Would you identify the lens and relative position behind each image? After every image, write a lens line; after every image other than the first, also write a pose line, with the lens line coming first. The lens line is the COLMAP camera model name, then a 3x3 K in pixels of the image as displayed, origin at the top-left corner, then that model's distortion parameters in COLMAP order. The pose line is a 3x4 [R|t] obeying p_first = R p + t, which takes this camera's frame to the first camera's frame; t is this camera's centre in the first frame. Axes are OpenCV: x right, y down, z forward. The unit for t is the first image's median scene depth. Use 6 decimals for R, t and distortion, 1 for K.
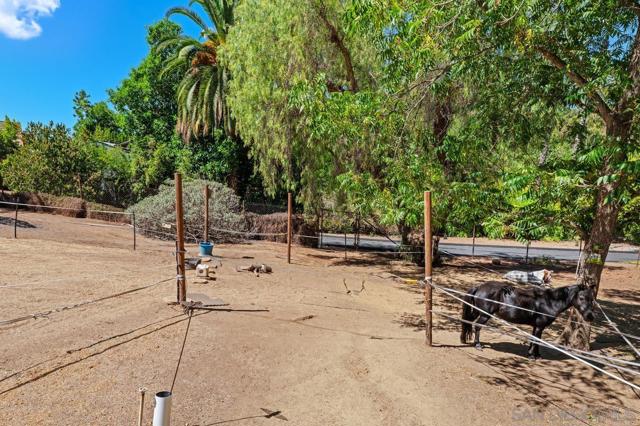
lens RADIAL K [[369.1, 0, 320.0], [0, 369.1, 213.0], [0, 0, 1]] dist [0.000072, -0.000009]
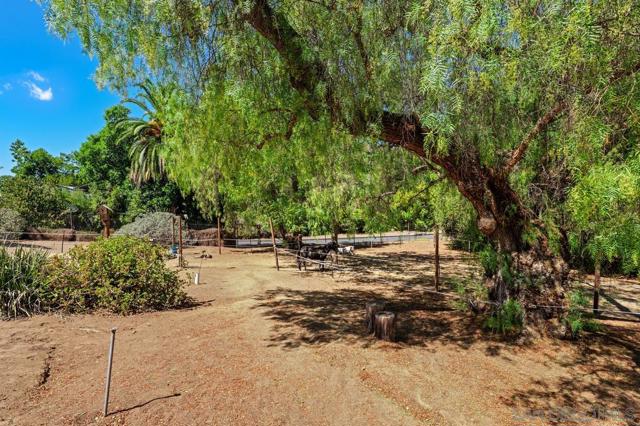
lens RADIAL K [[295.1, 0, 320.0], [0, 295.1, 213.0], [0, 0, 1]] dist [0.029105, 0.000226]
pose [[0.959906, -0.059792, 0.273871, 0.003739], [0.069802, 0.997197, -0.026943, 0.000224], [-0.271493, 0.044980, 0.961389, -0.361114]]
